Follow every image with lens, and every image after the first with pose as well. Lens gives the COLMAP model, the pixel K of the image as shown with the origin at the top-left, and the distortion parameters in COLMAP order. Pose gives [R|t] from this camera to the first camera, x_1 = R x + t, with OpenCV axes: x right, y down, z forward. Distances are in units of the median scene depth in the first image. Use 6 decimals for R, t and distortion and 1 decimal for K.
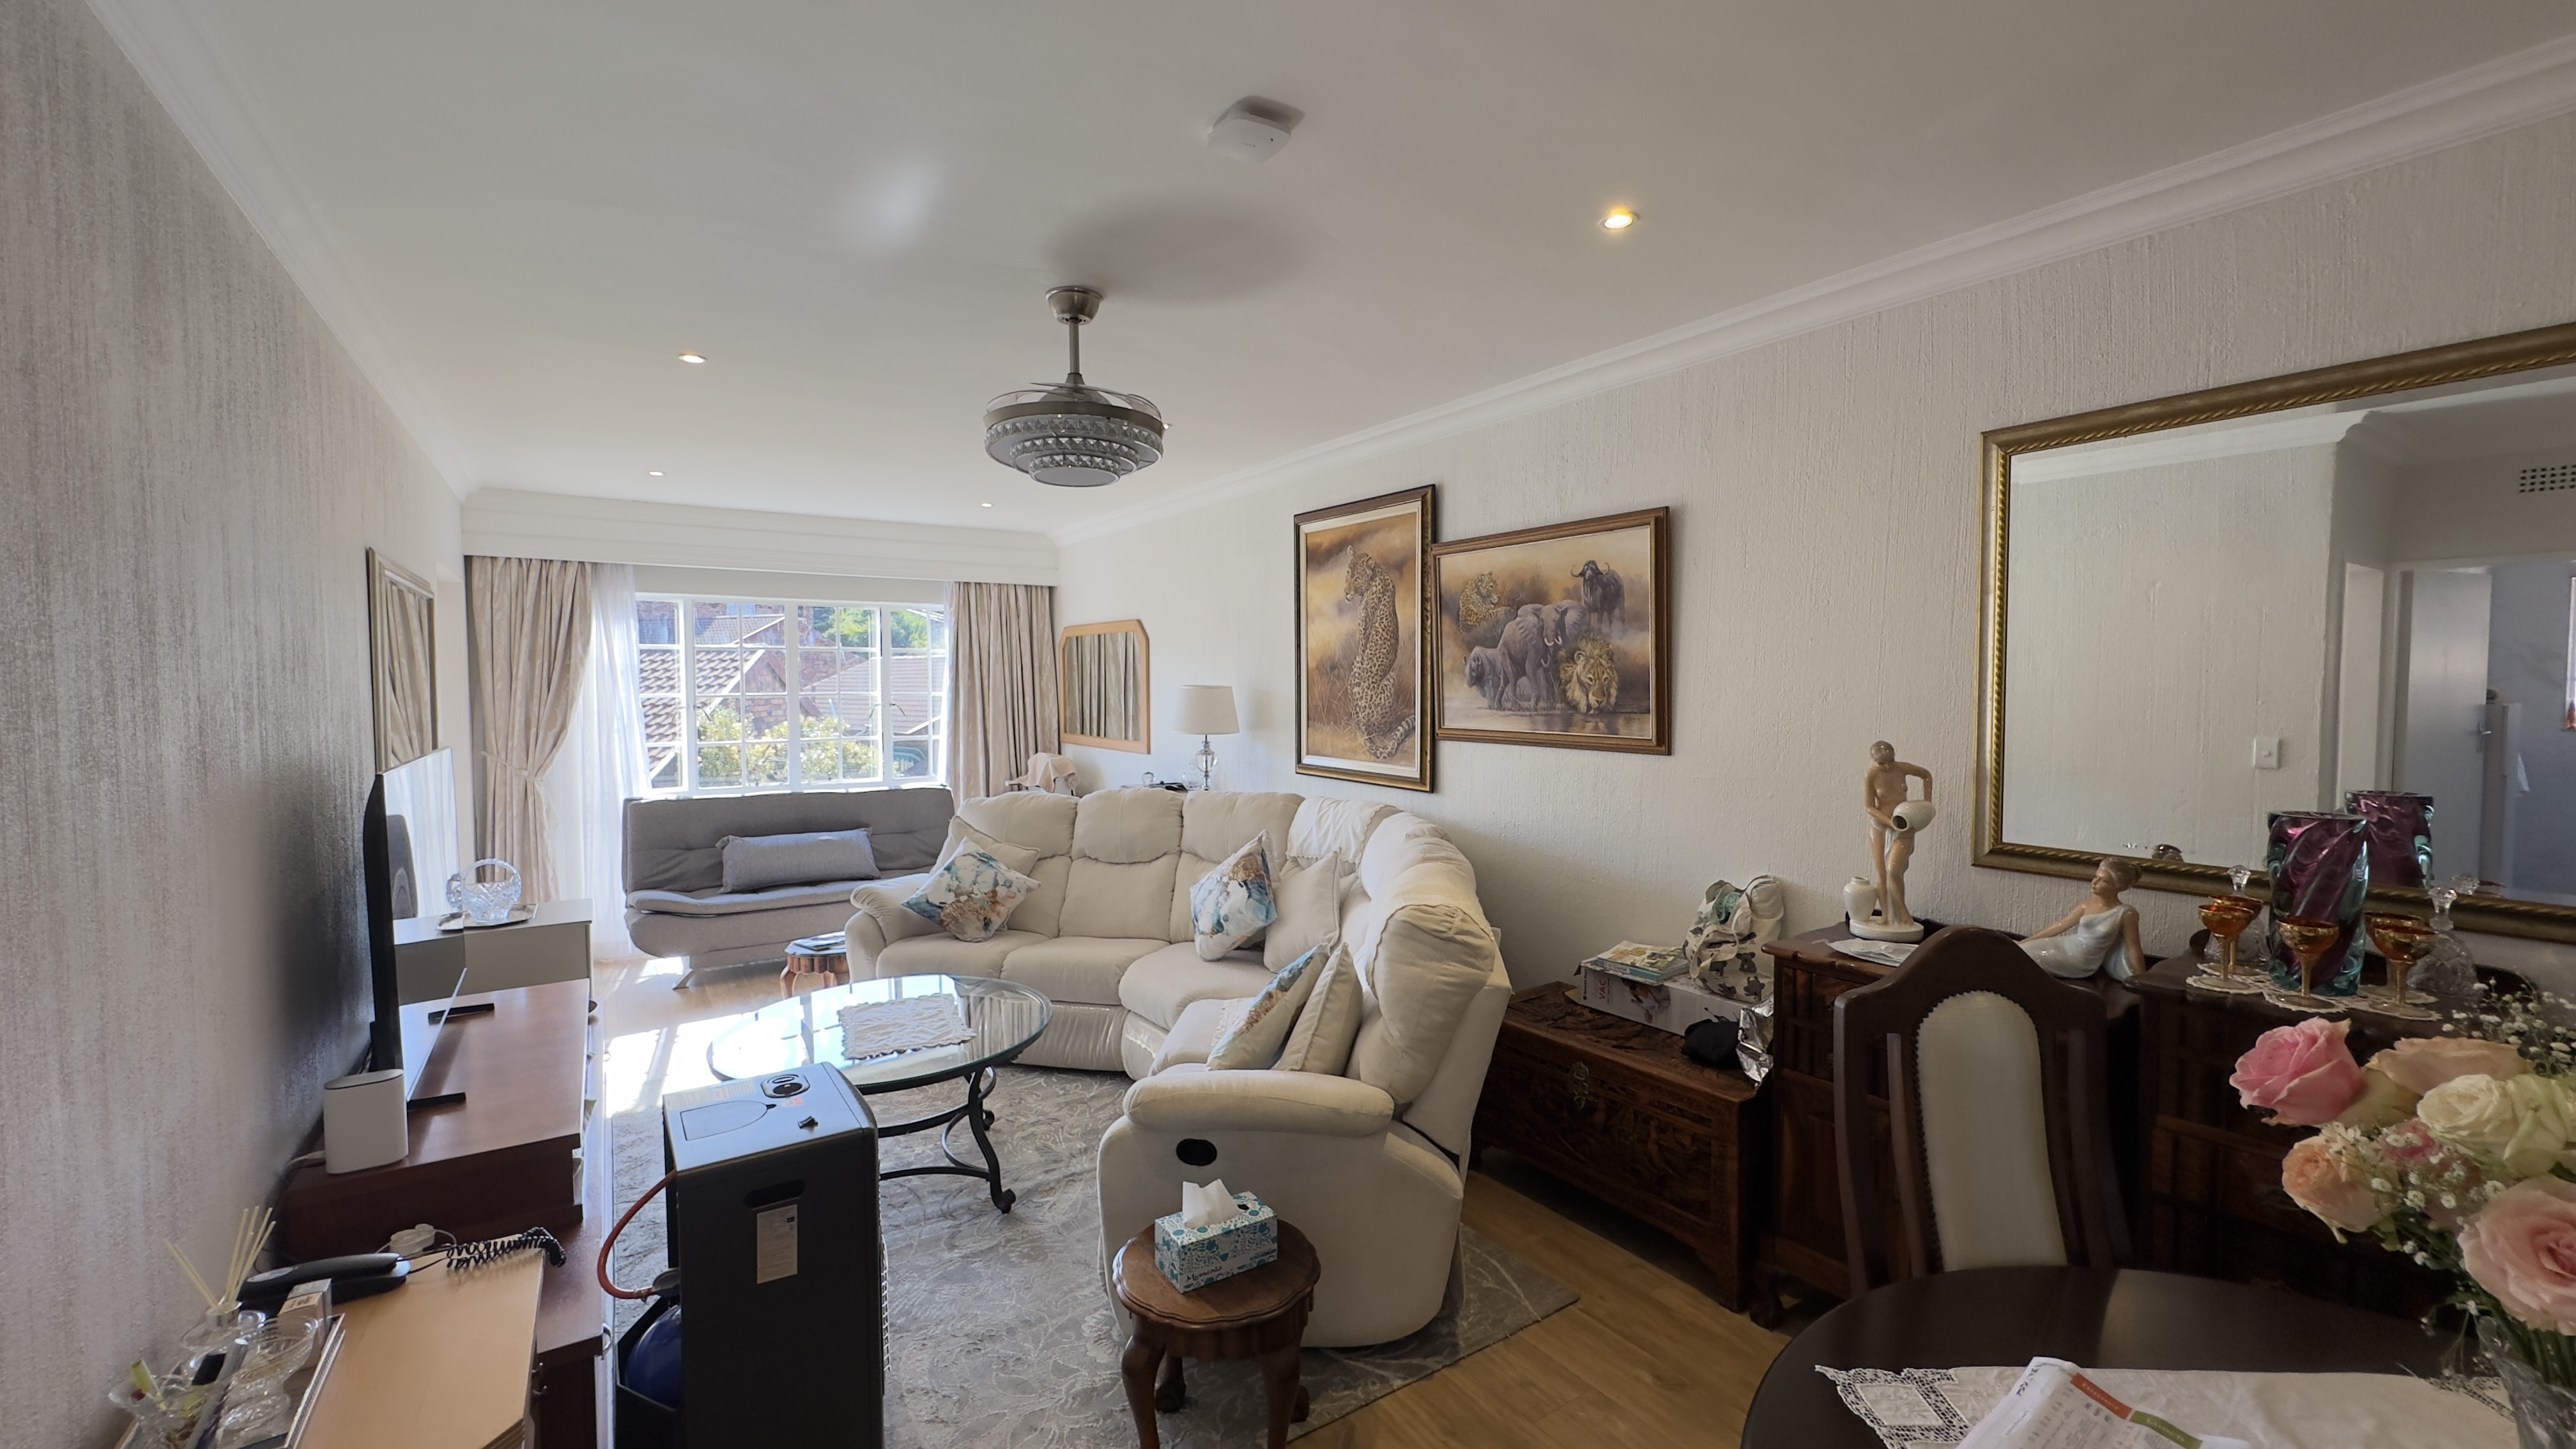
lens RADIAL K [[1027.4, 0, 1282.1], [0, 1027.4, 726.9], [0, 0, 1]] dist [-0.002808, -0.000129]
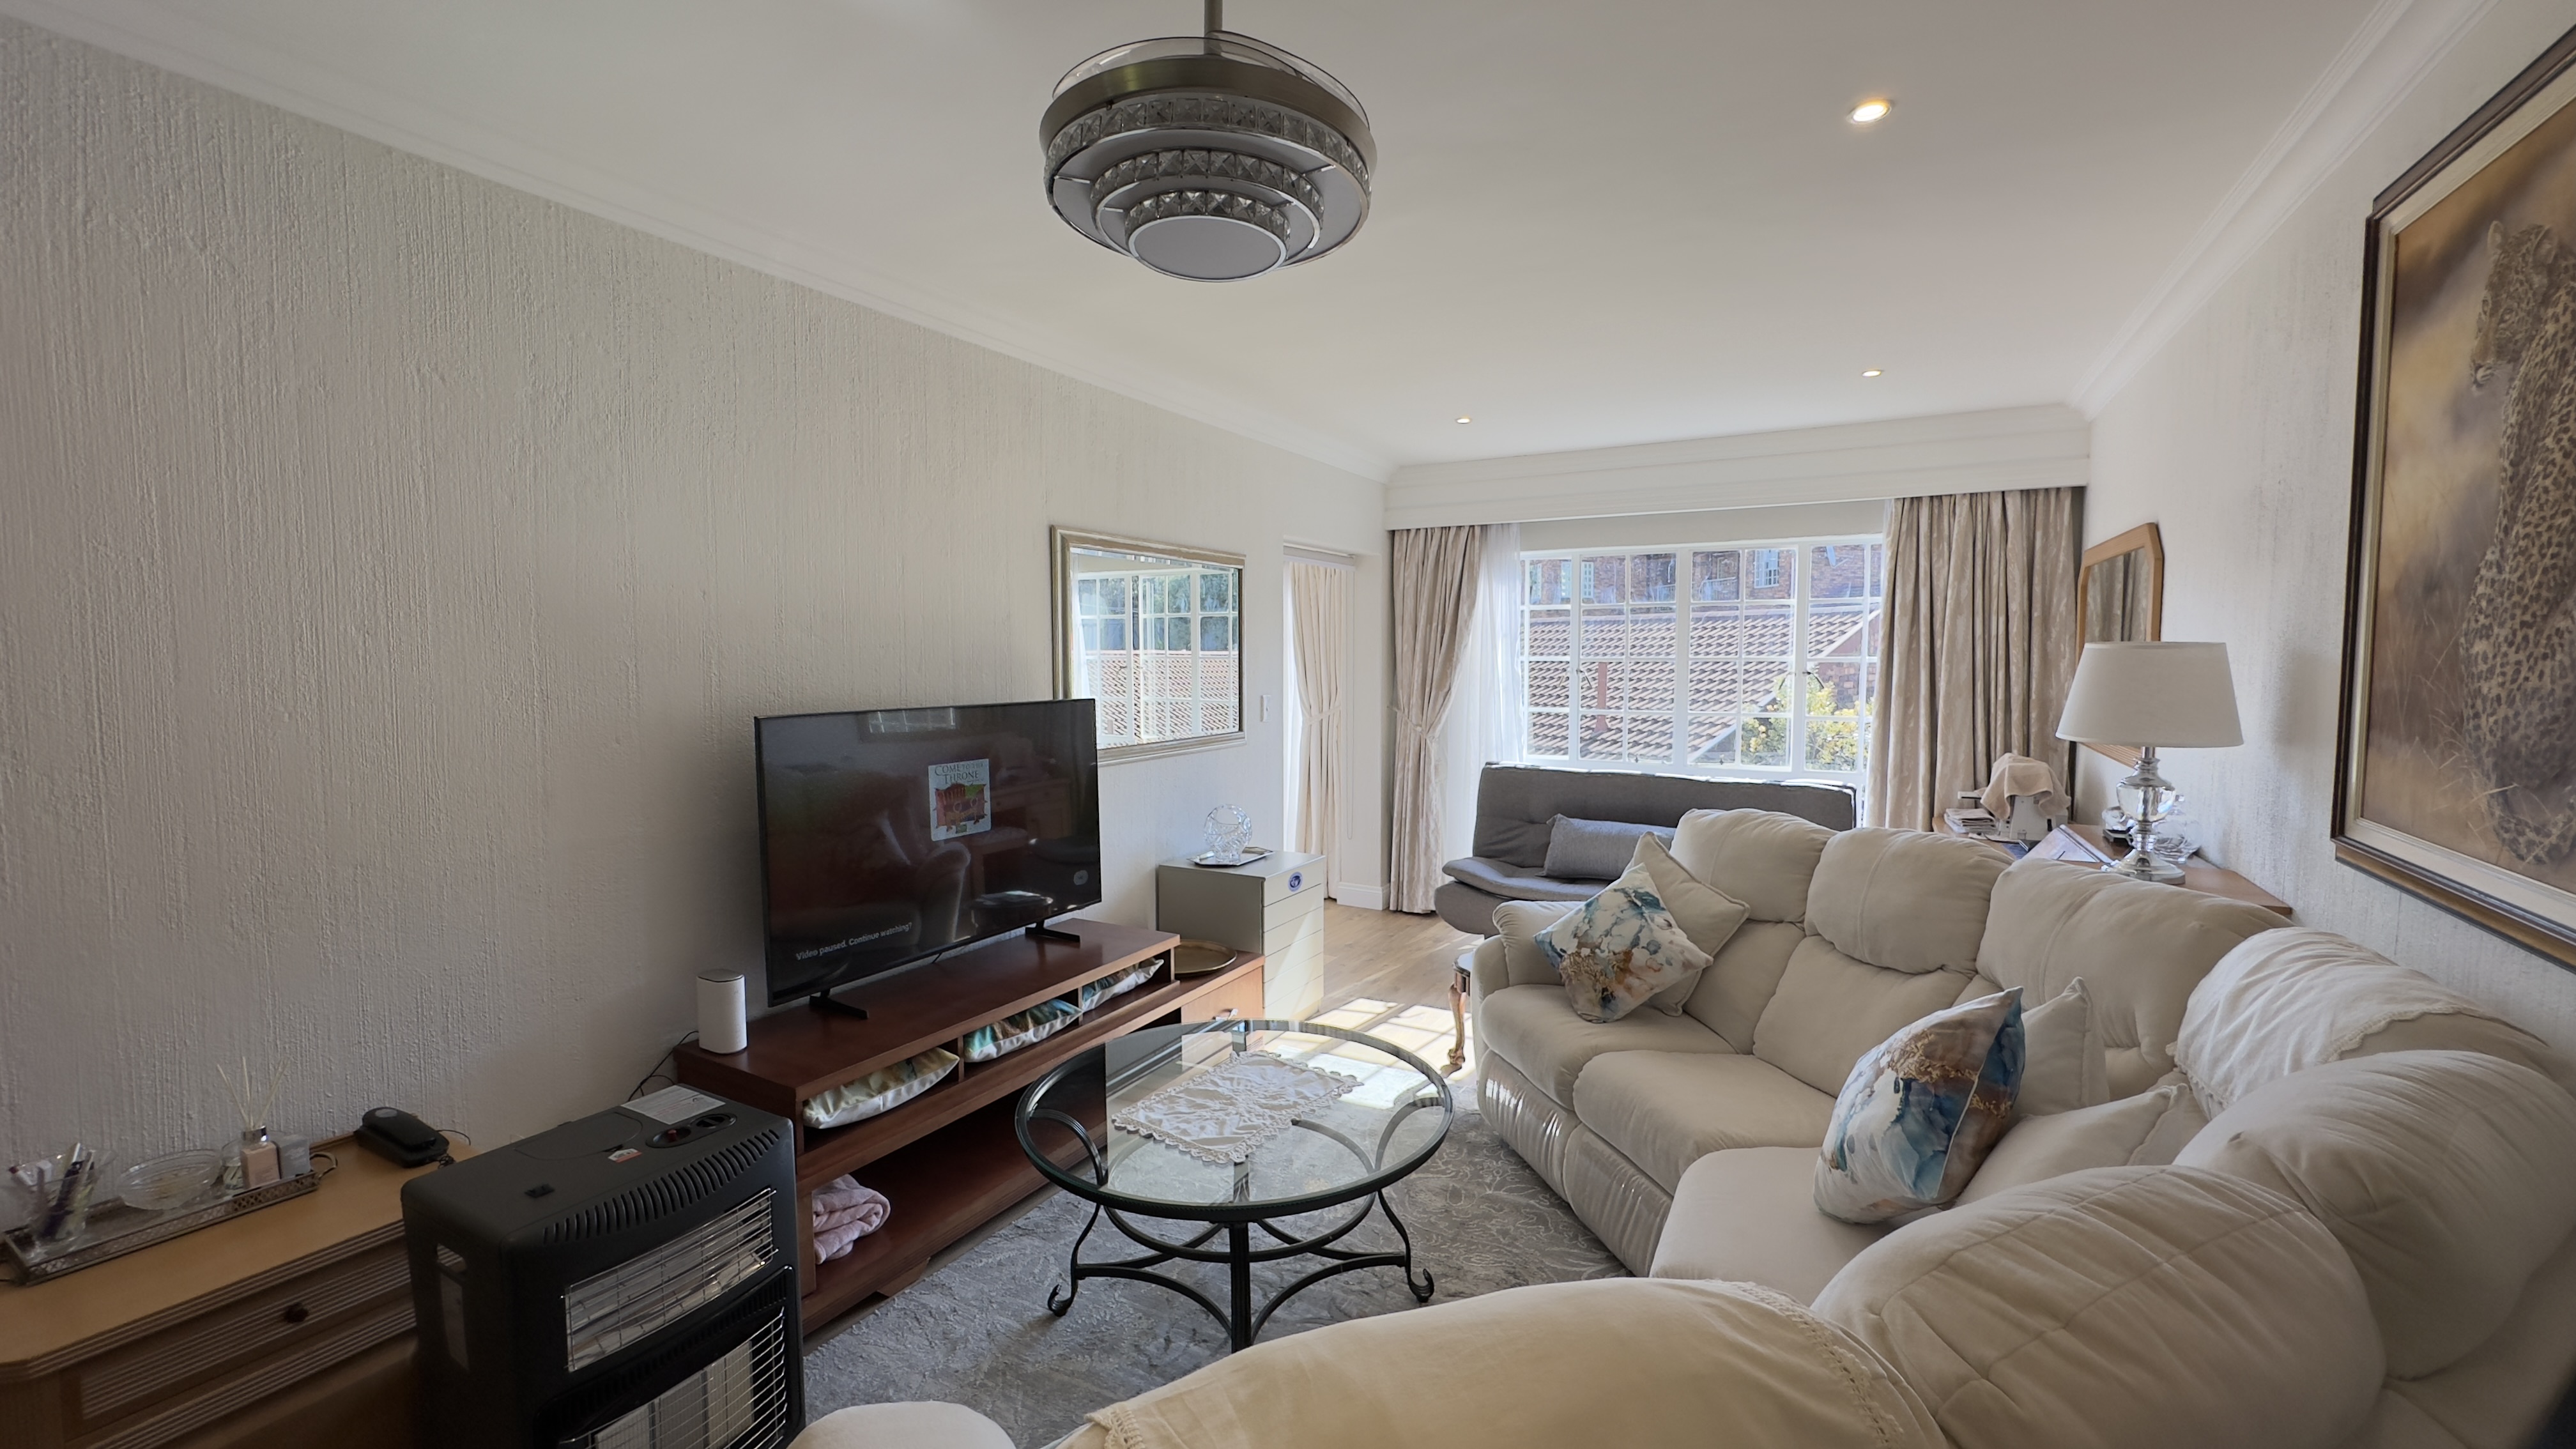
lens RADIAL K [[1027.4, 0, 1284.3], [0, 1027.4, 719.0], [0, 0, 1]] dist [-0.002808, -0.000129]
pose [[0.443572, 0.059364, -0.894271, 0.163760], [-0.039717, 0.998126, 0.046559, -0.010272], [0.895359, 0.014866, 0.445098, 0.404753]]
